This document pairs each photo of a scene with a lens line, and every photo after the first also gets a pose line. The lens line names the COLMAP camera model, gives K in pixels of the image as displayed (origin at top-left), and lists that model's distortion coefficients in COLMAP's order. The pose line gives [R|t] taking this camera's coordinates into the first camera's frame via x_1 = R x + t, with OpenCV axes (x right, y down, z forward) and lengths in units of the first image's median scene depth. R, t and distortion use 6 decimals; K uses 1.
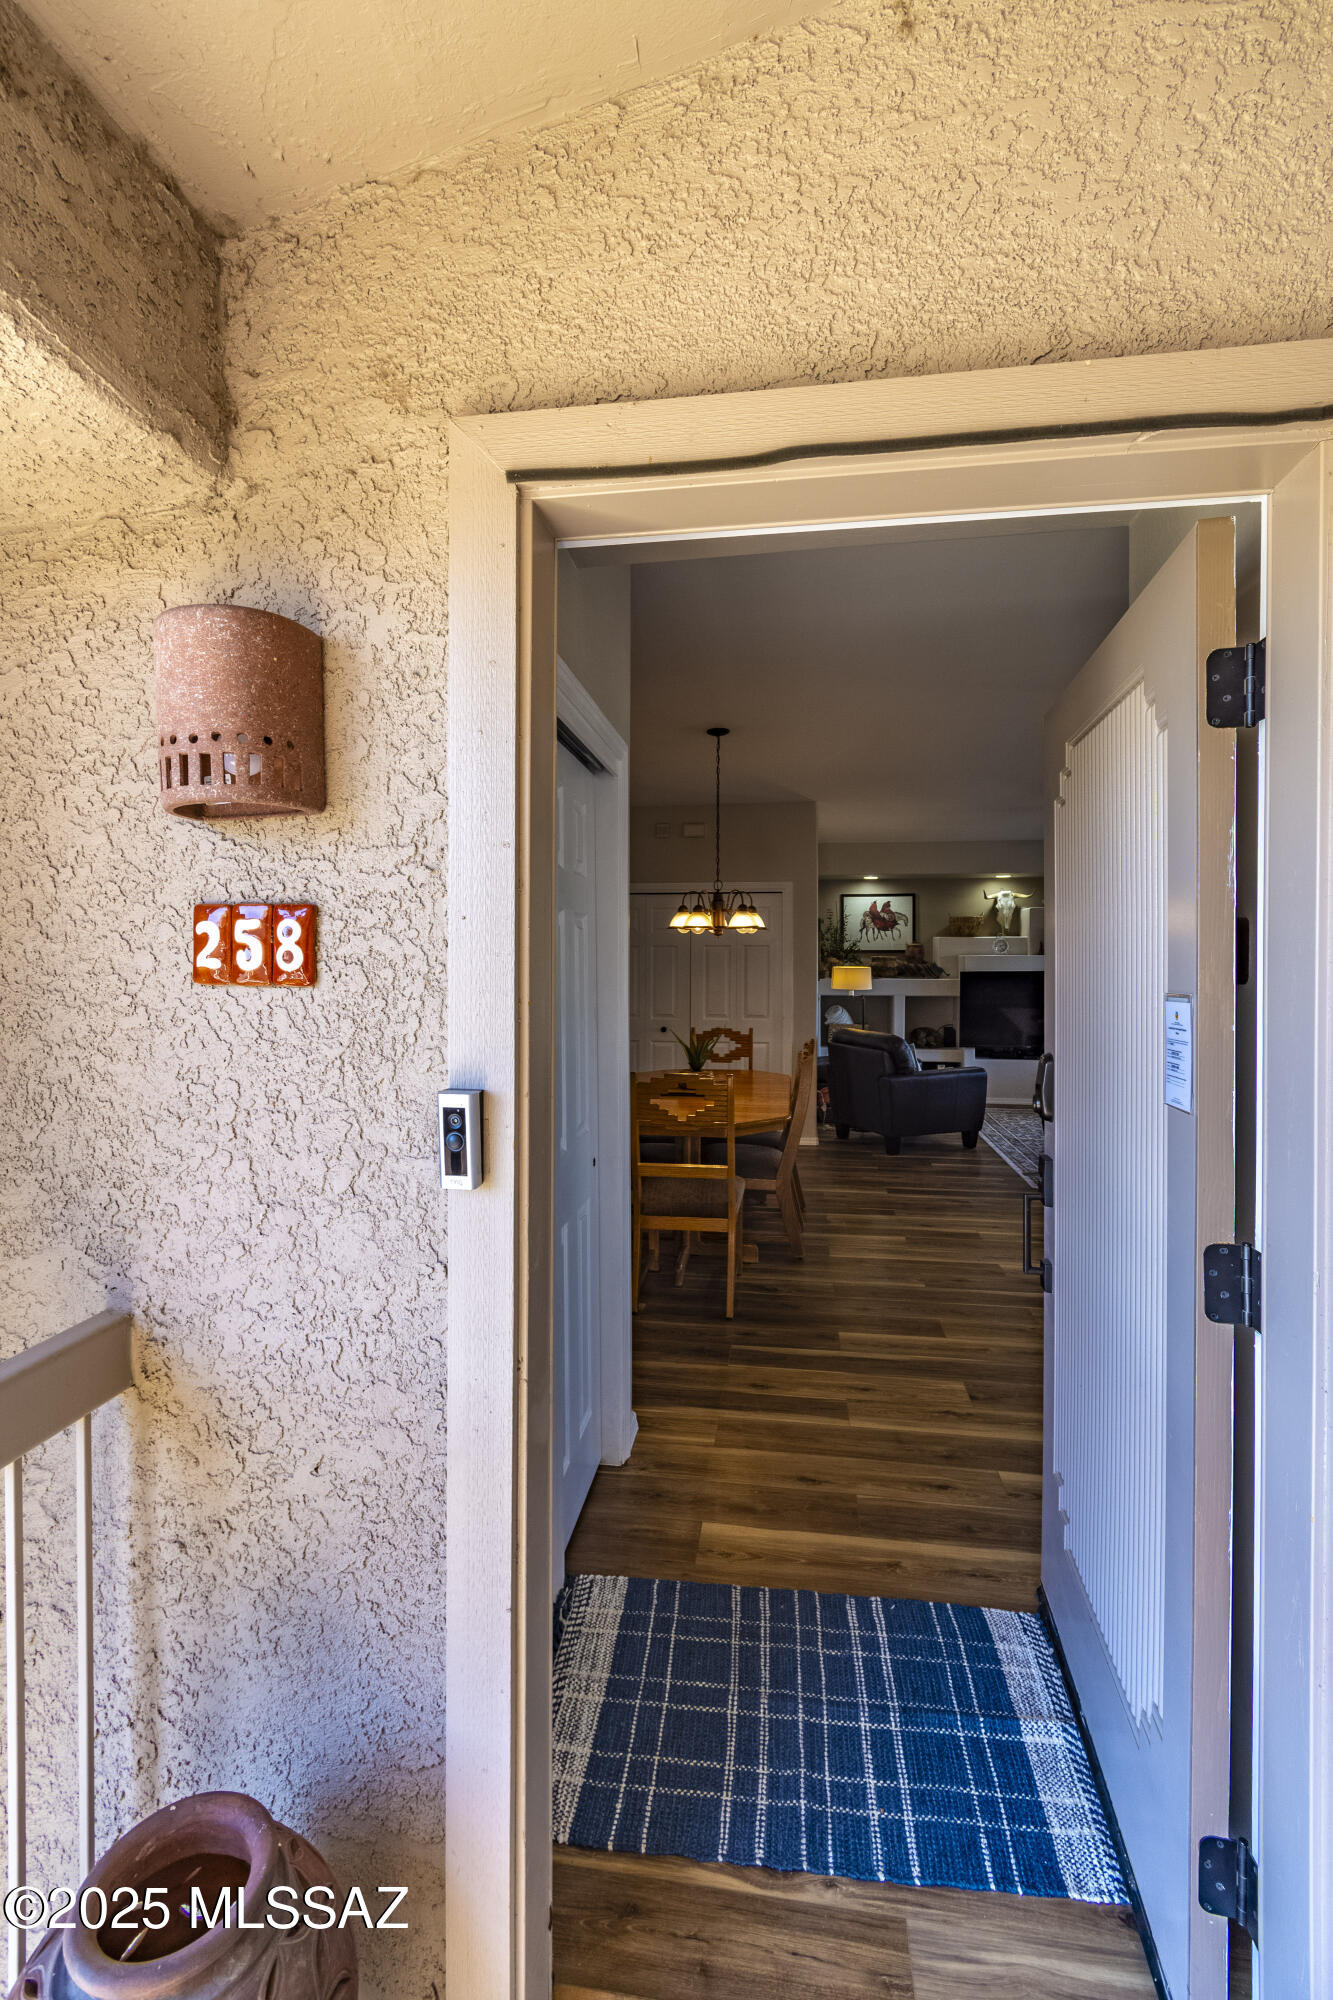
lens RADIAL K [[892.6, 0, 677.0], [0, 892.6, 961.9], [0, 0, 1]] dist [0.007095, -0.003395]
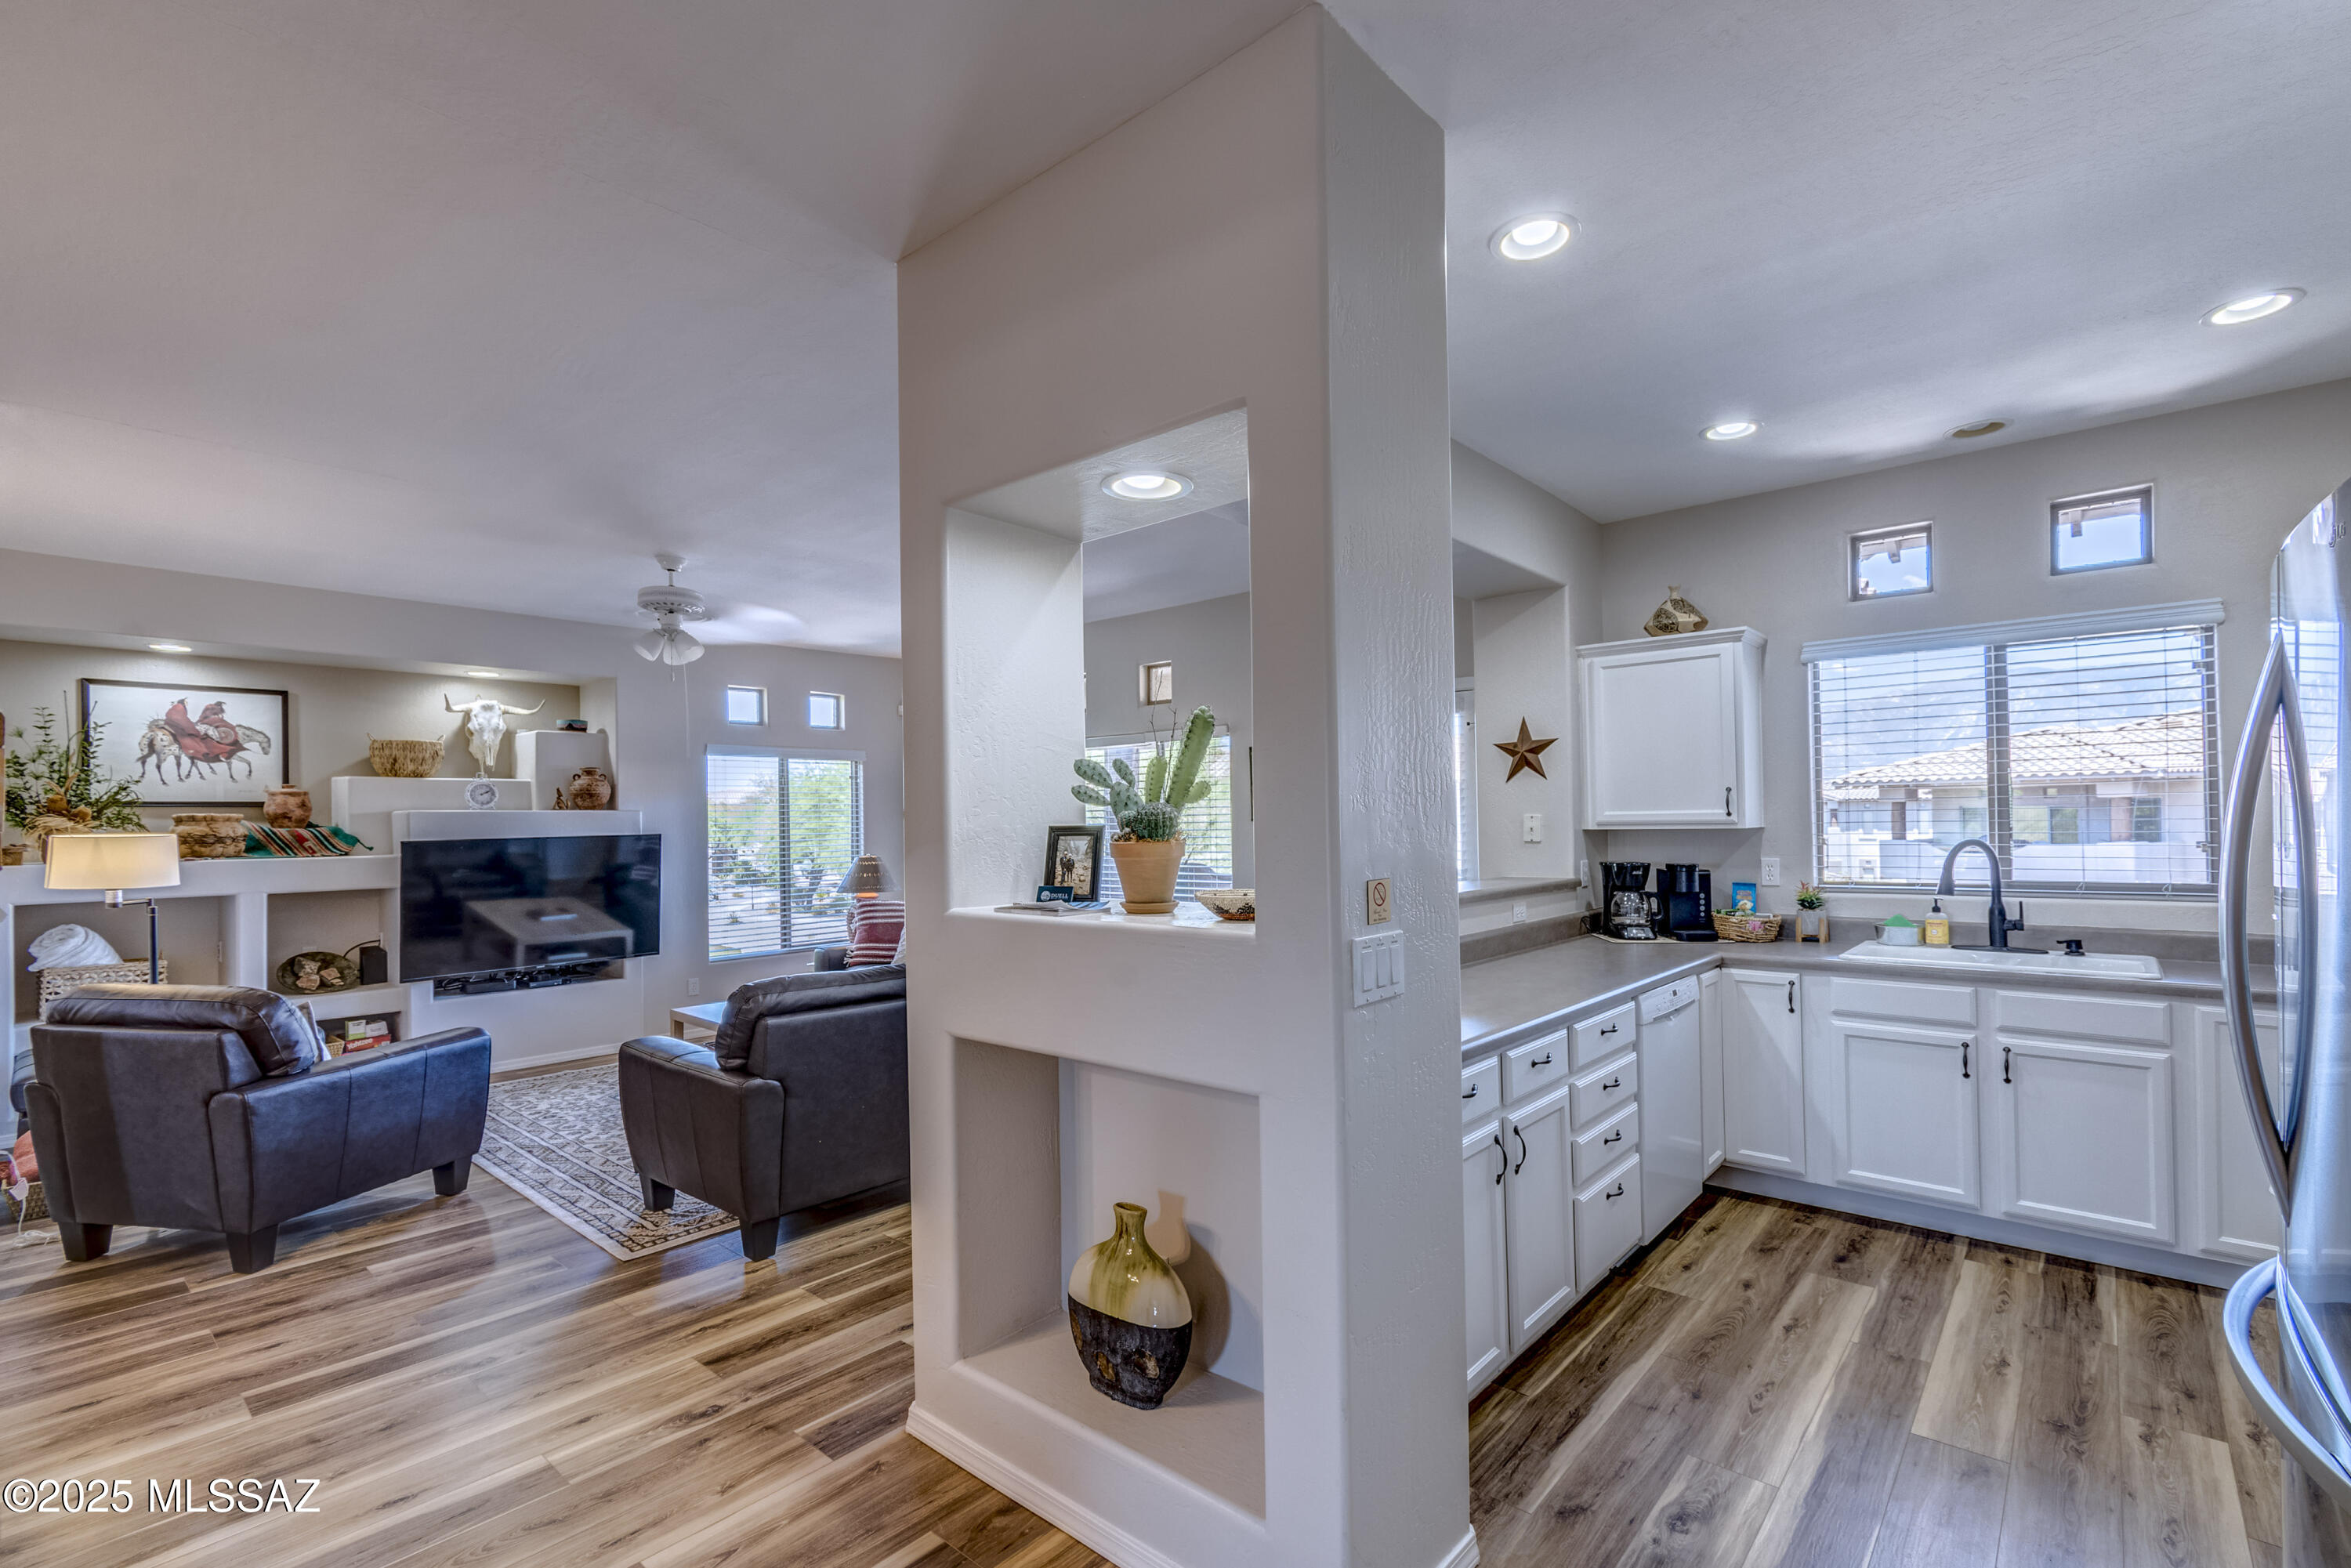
lens RADIAL K [[1049.2, 0, 1193.4], [0, 1049.2, 811.3], [0, 0, 1]] dist [0.007095, -0.003395]
pose [[0.547209, -0.000643, 0.836996, 0.048118], [0.014534, 0.999856, -0.008734, 0.005275], [-0.836870, 0.016945, 0.547139, 0.249168]]
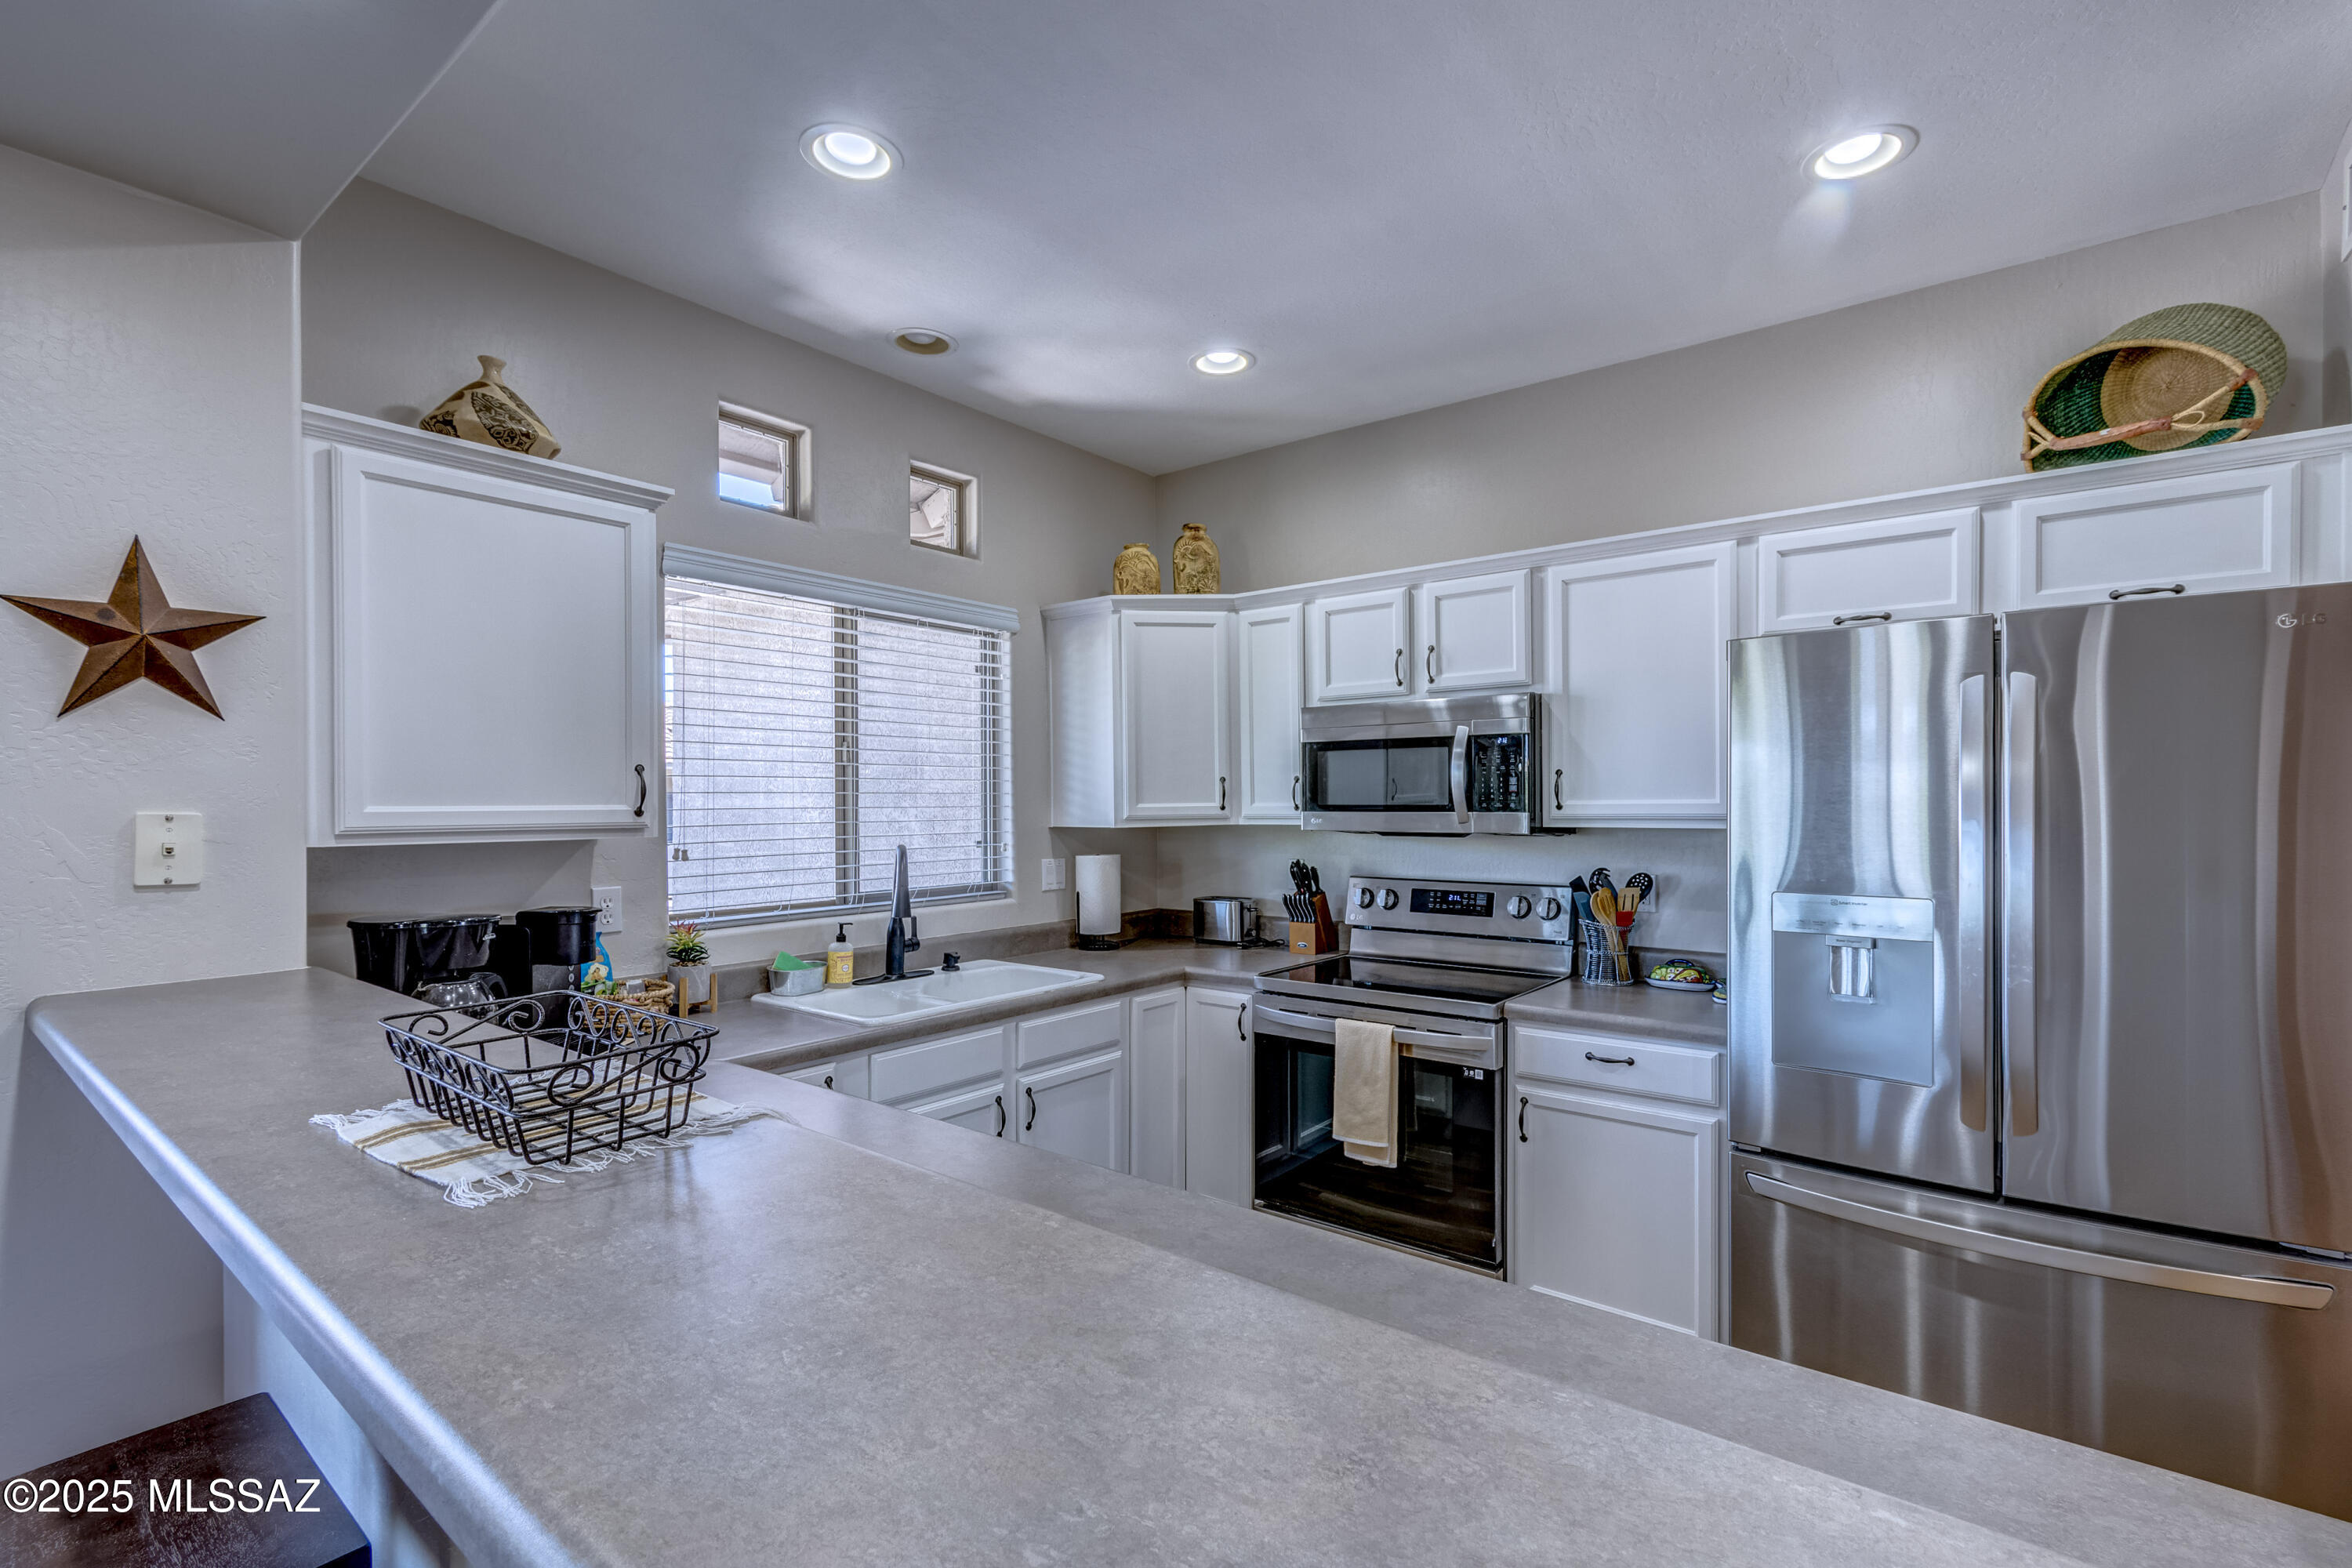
lens RADIAL K [[1049.7, 0, 1201.2], [0, 1049.7, 804.2], [0, 0, 1]] dist [0.007095, -0.003395]
pose [[-0.866755, 0.001509, 0.498732, 0.299669], [0.003481, 0.999989, 0.003024, 0.003665], [-0.498723, 0.004357, -0.866751, 0.449555]]
